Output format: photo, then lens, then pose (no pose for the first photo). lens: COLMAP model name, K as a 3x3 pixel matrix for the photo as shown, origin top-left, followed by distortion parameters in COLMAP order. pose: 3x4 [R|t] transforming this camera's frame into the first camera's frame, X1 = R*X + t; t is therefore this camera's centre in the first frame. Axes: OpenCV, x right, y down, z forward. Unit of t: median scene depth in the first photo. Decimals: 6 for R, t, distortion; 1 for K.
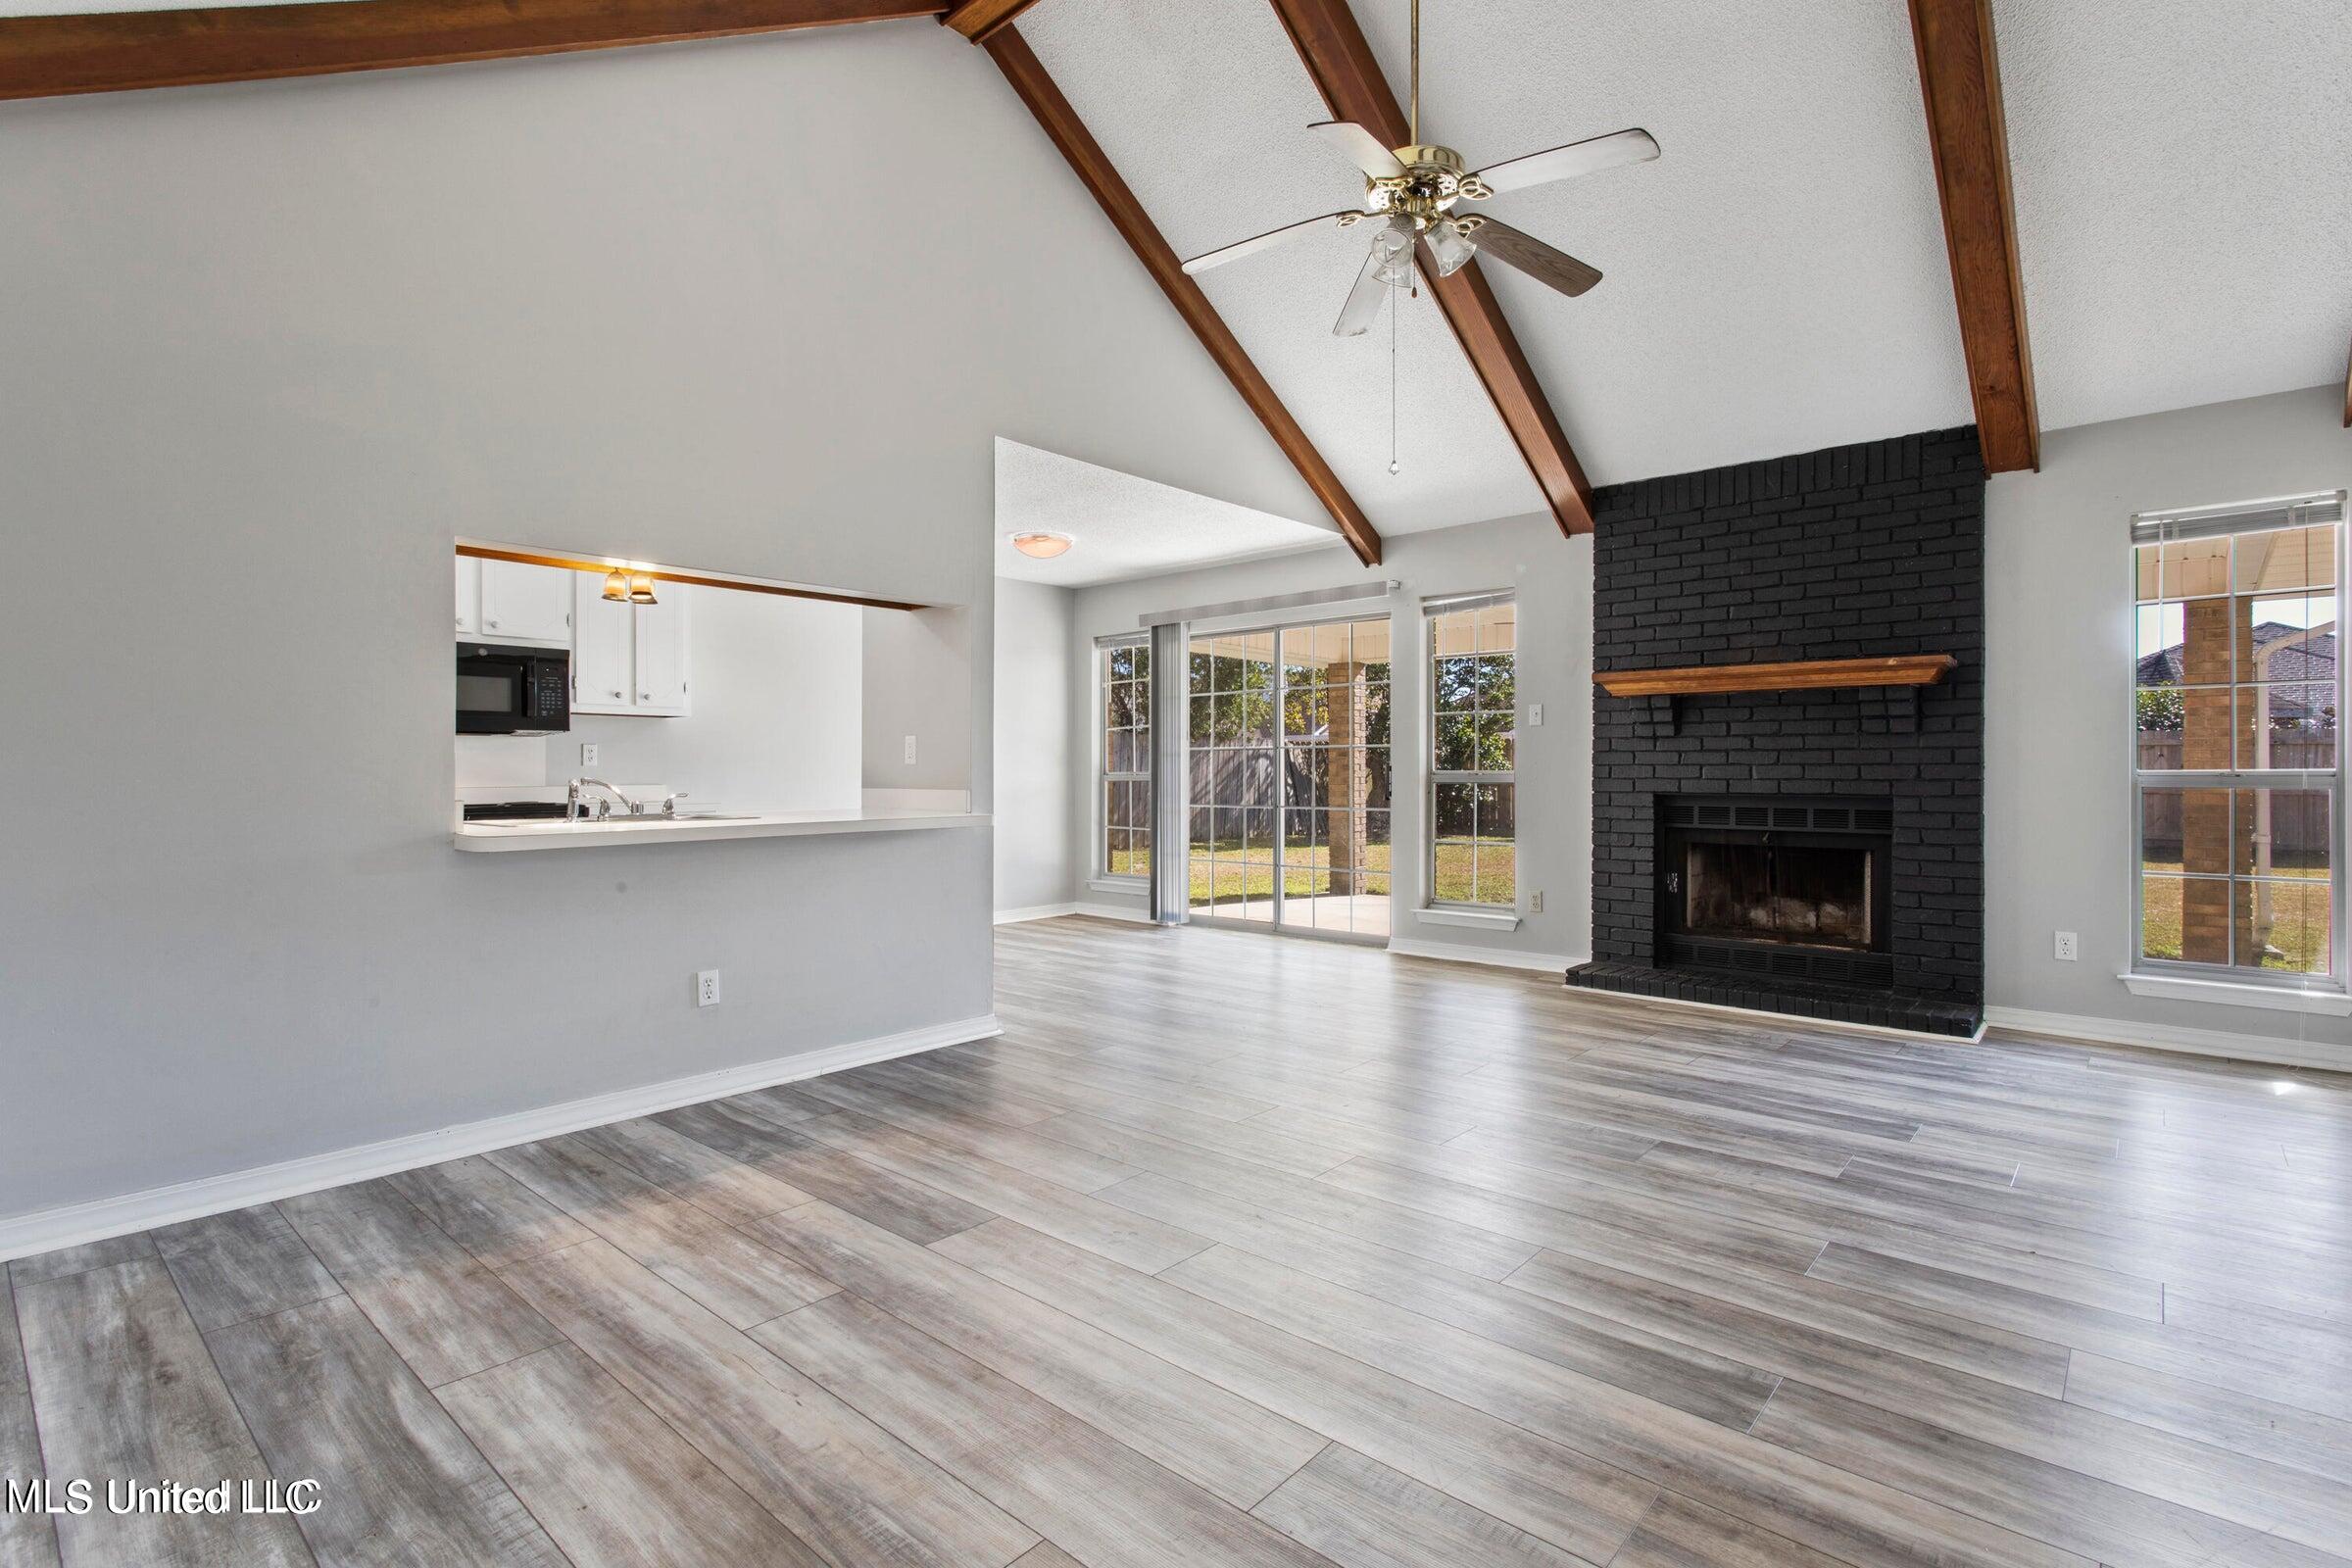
lens RADIAL K [[1115.4, 0, 1171.9], [0, 1115.4, 771.1], [0, 0, 1]] dist [-0.000762, 0.002510]
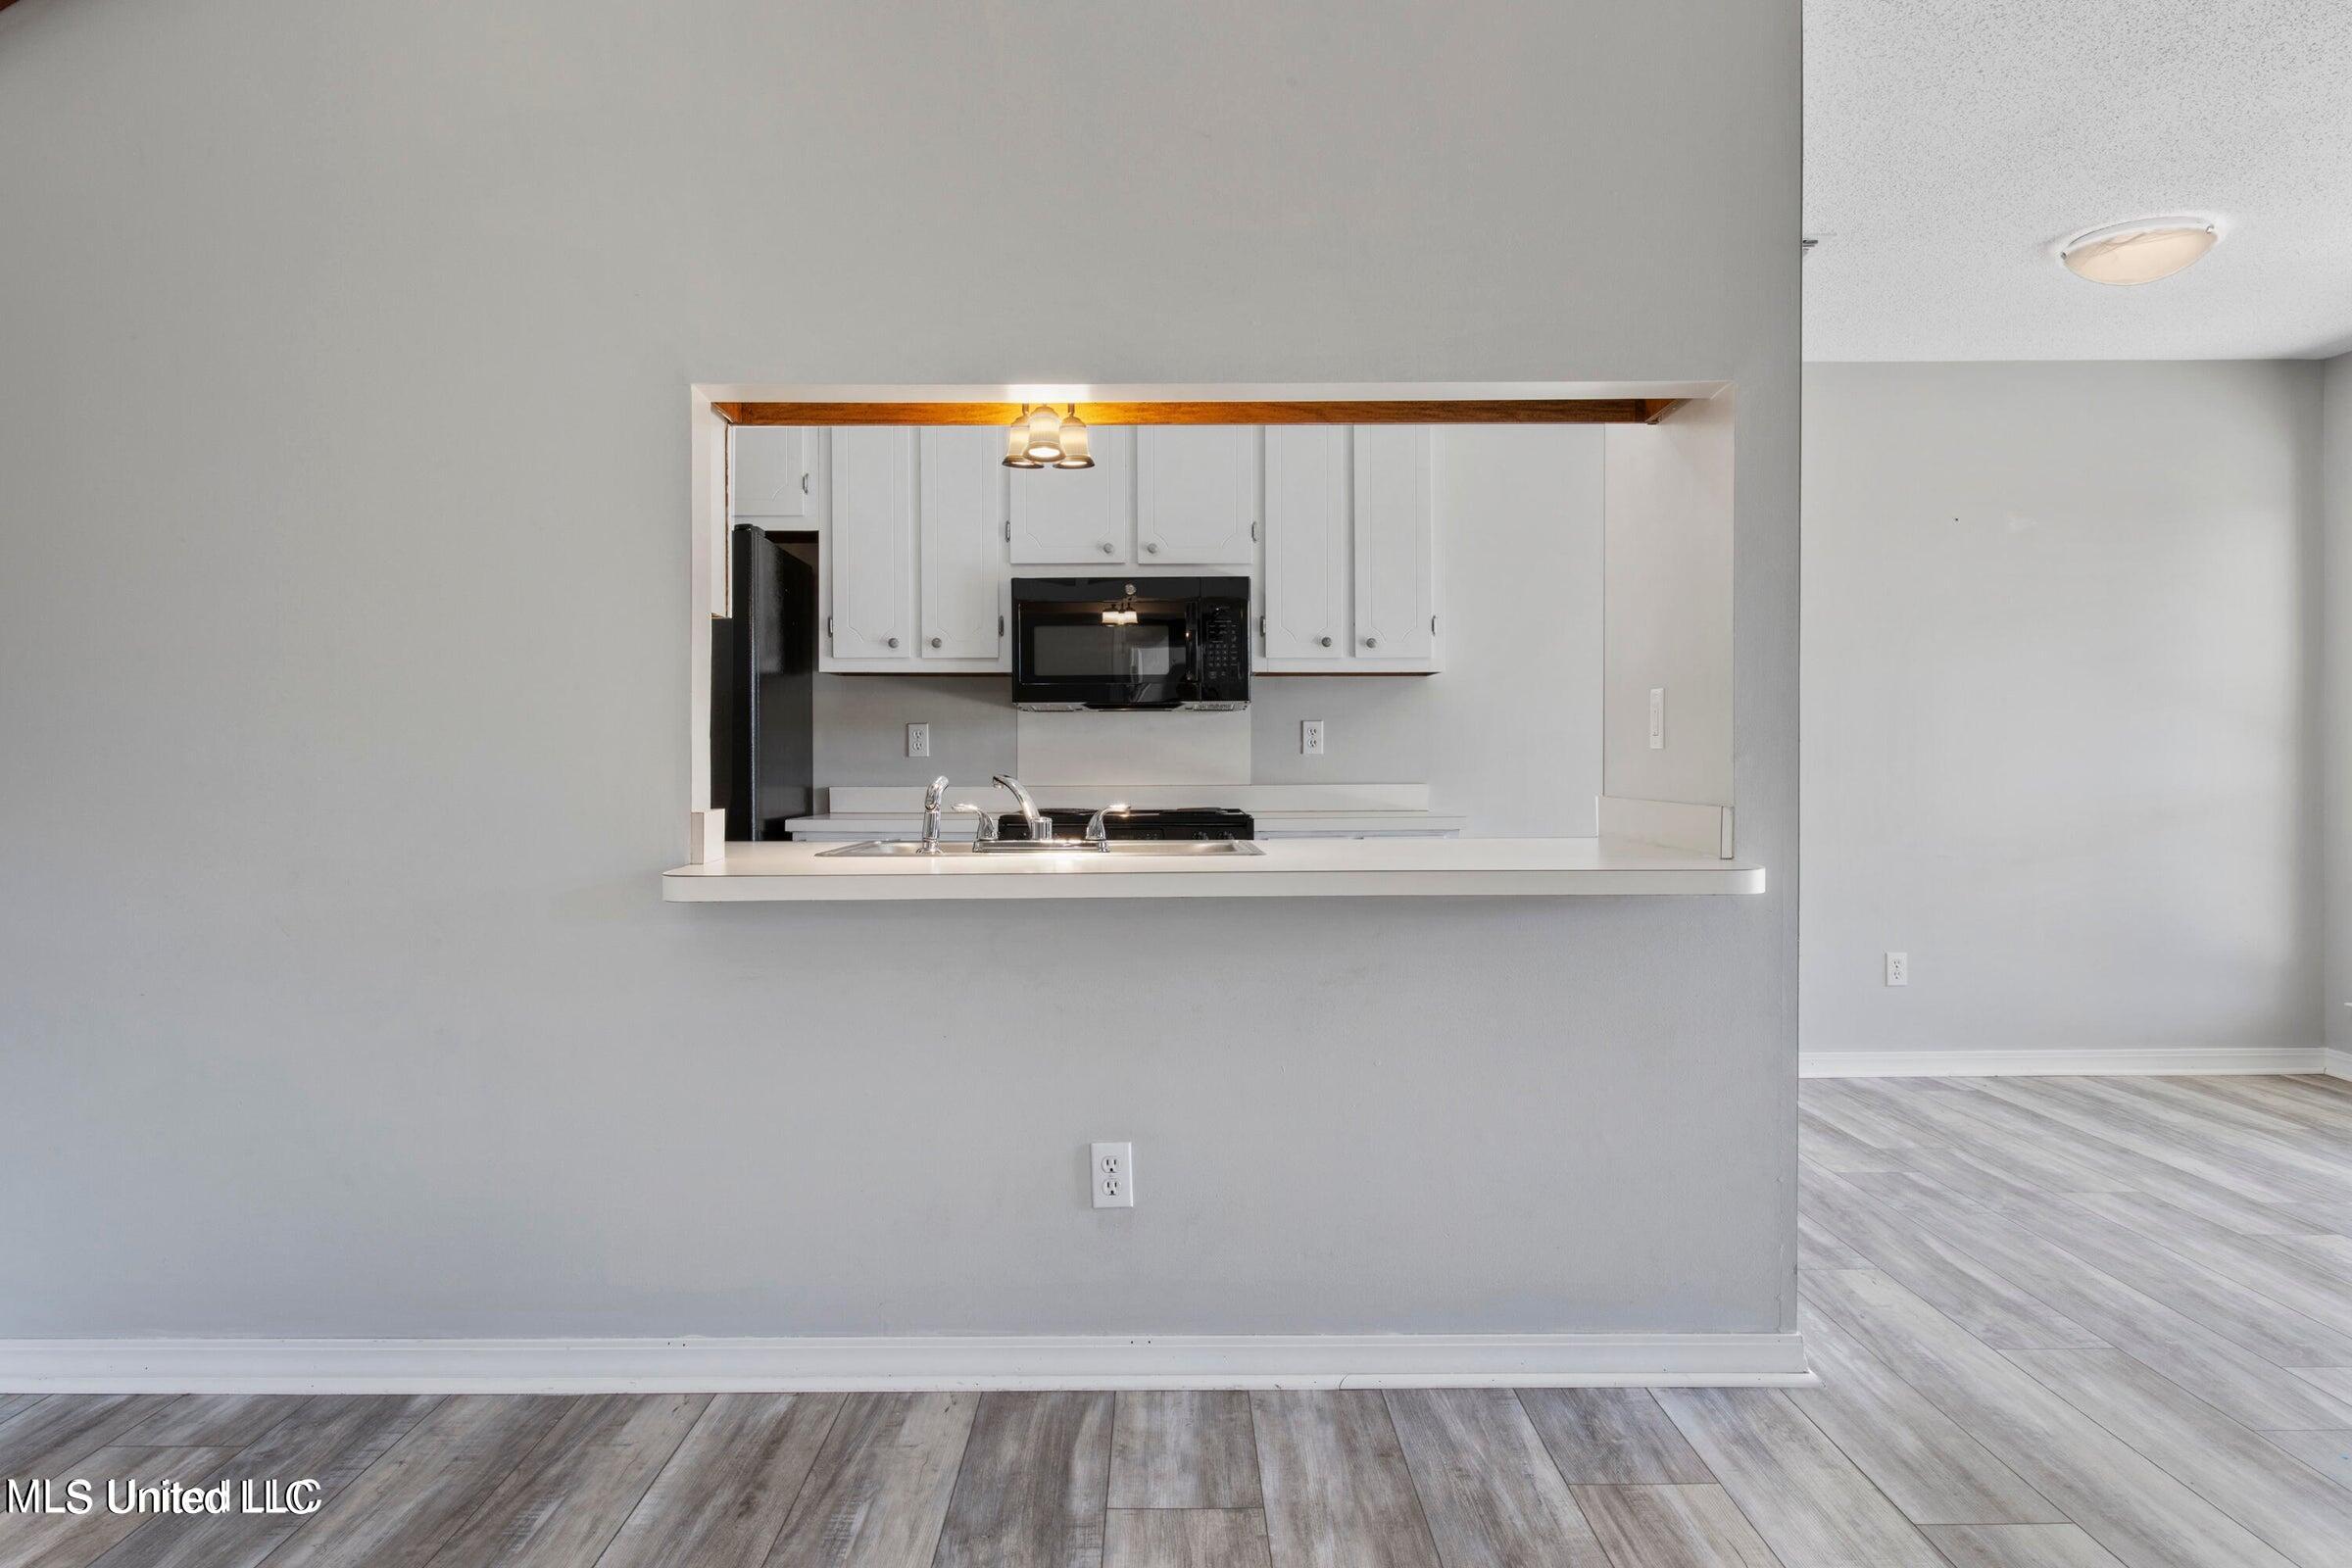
lens RADIAL K [[1523.8, 0, 1172.6], [0, 1523.8, 771.2], [0, 0, 1]] dist [-0.004874, 0.005731]
pose [[0.668482, 0.006075, -0.743703, 0.103781], [0.000885, 0.999959, 0.008964, -0.002901], [0.743728, -0.006651, 0.668450, 0.399615]]
